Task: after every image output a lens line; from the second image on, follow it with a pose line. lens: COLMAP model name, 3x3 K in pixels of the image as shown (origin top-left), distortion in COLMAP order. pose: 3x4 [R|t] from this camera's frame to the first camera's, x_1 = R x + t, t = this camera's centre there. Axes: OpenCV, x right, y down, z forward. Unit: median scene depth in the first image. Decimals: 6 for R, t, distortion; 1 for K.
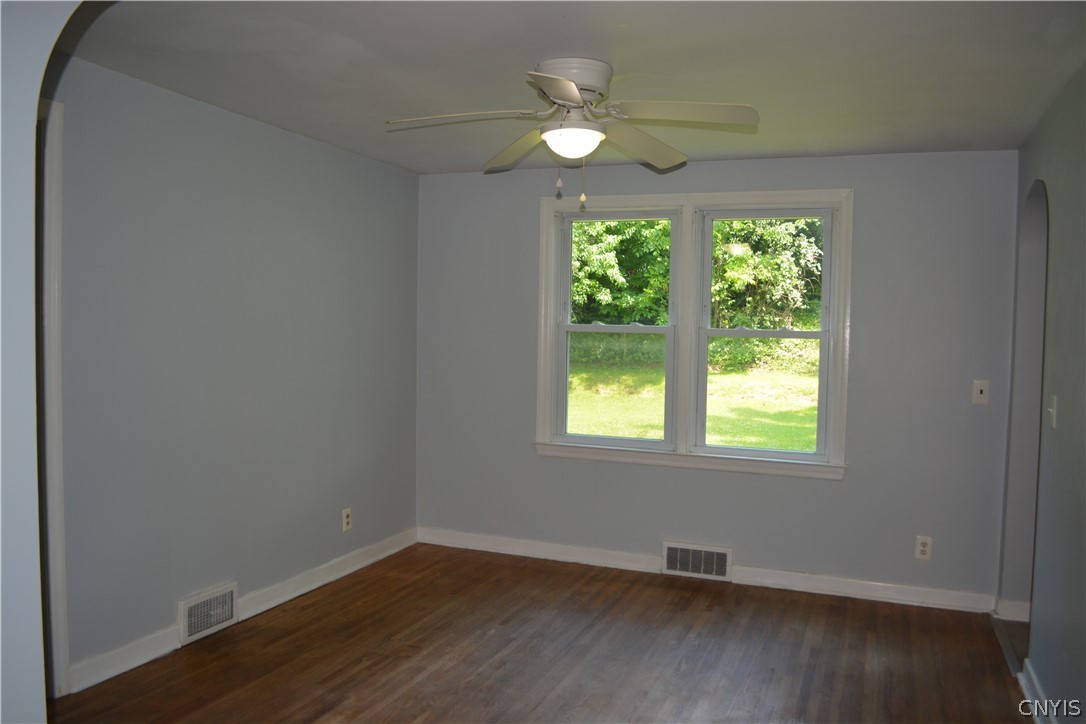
lens RADIAL K [[856.0, 0, 540.1], [0, 856.0, 360.7], [0, 0, 1]] dist [-0.084888, 0.005208]
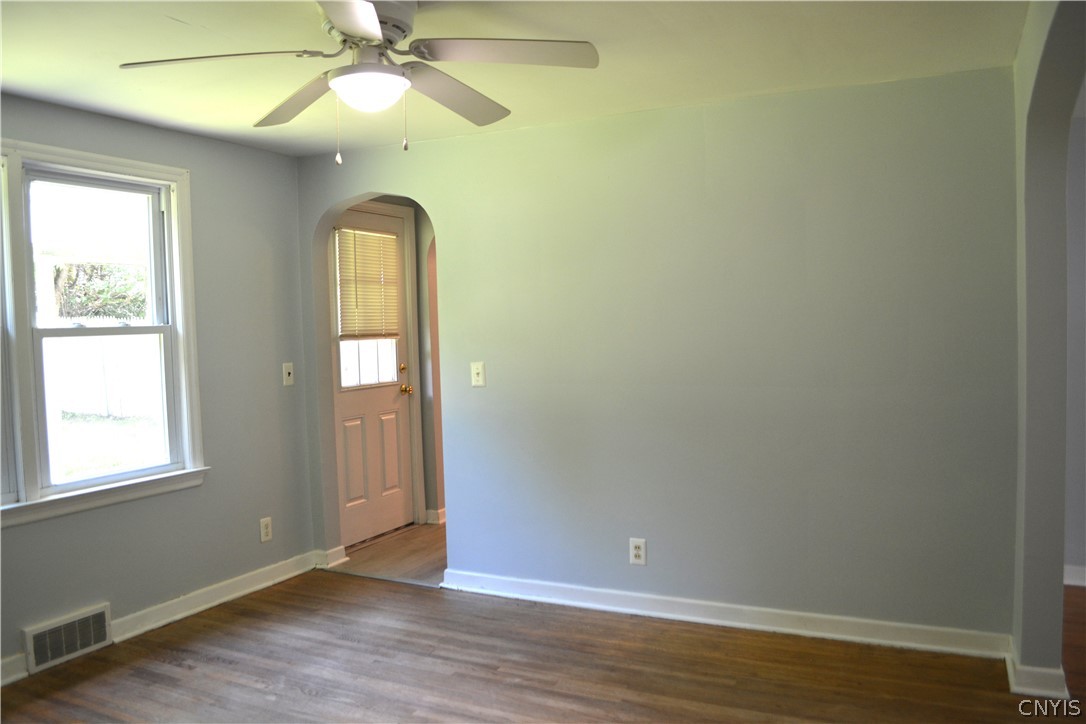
lens RADIAL K [[856.0, 0, 540.7], [0, 856.0, 367.4], [0, 0, 1]] dist [-0.084888, 0.005208]
pose [[0.079328, -0.083325, 0.993360, -0.484079], [0.062538, 0.994953, 0.078465, -0.033369], [-0.994885, 0.055898, 0.084138, 0.503457]]
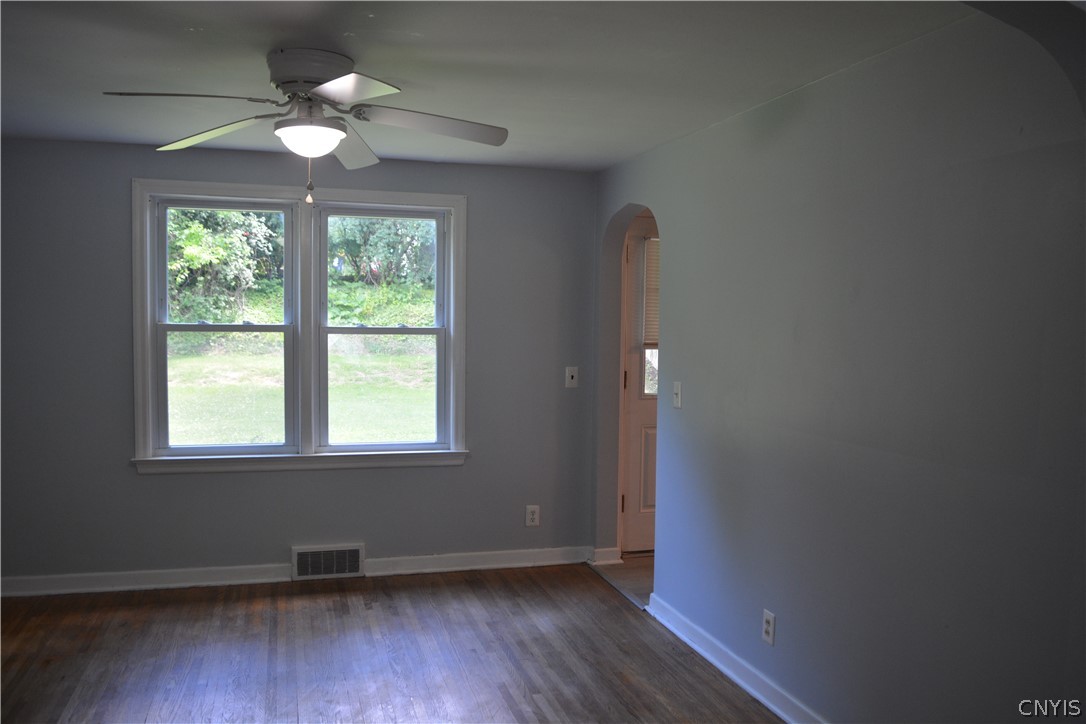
lens RADIAL K [[856.0, 0, 539.3], [0, 856.0, 363.0], [0, 0, 1]] dist [-0.084888, 0.005208]
pose [[0.781159, -0.048629, 0.622435, -0.225085], [0.028425, 0.998698, 0.042352, -0.030491], [-0.623684, -0.015391, 0.781525, 0.076636]]
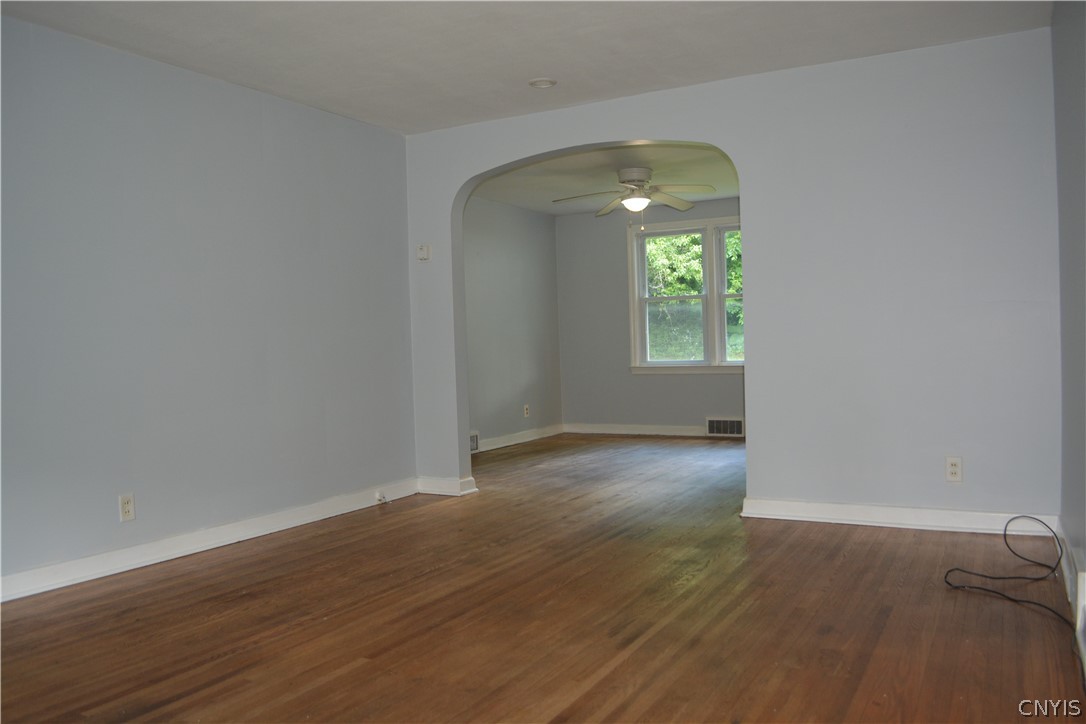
lens RADIAL K [[856.0, 0, 542.9], [0, 856.0, 364.5], [0, 0, 1]] dist [-0.084888, 0.005208]
pose [[0.991601, -0.044573, -0.121413, 0.030052], [0.042612, 0.998917, -0.018702, 0.122649], [0.122115, 0.013371, 0.992426, -0.782082]]
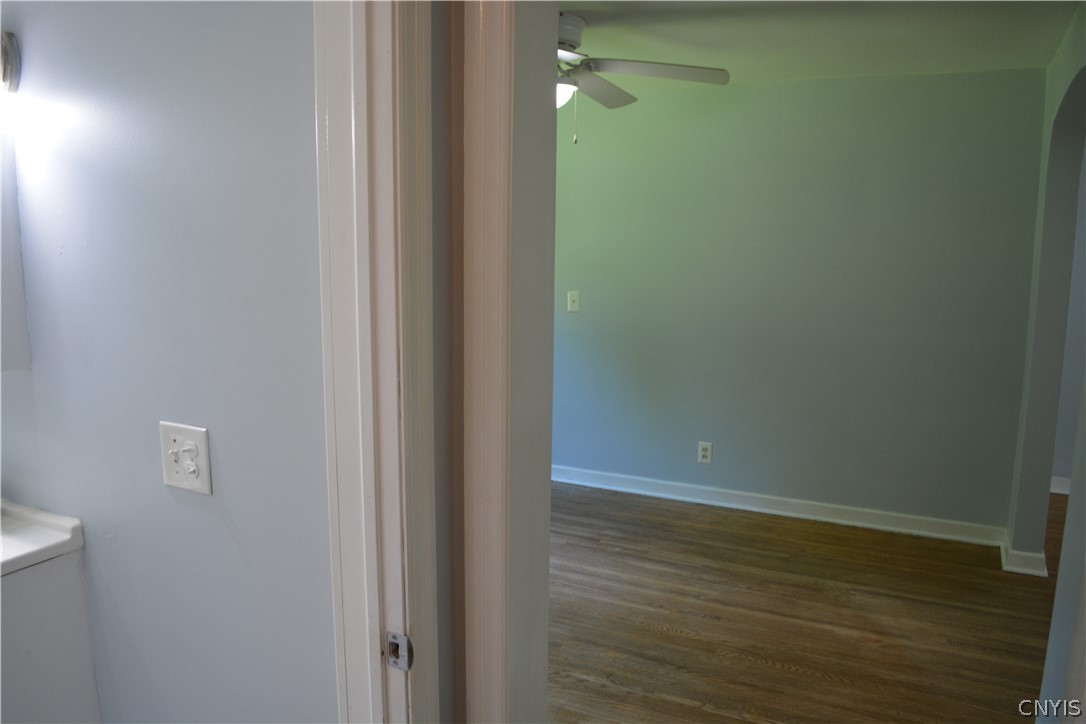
lens RADIAL K [[856.0, 0, 537.4], [0, 856.0, 369.9], [0, 0, 1]] dist [-0.084888, 0.005208]
pose [[0.094192, -0.196567, 0.975956, -0.655738], [0.035937, 0.980346, 0.193983, -0.084146], [-0.994905, 0.016801, 0.099404, 0.584868]]
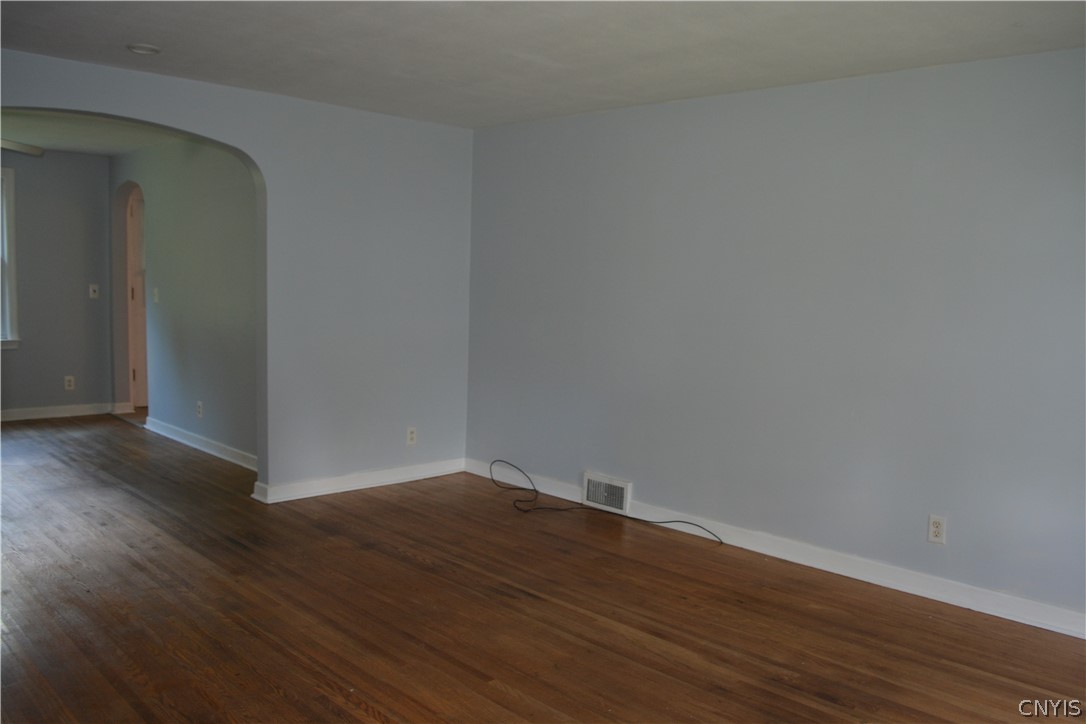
lens RADIAL K [[856.0, 0, 557.0], [0, 856.0, 382.9], [0, 0, 1]] dist [-0.084888, 0.005208]
pose [[0.380541, -0.119042, 0.917070, -0.661149], [0.005299, 0.991944, 0.126563, 0.009608], [-0.924749, -0.043303, 0.378107, -0.524992]]
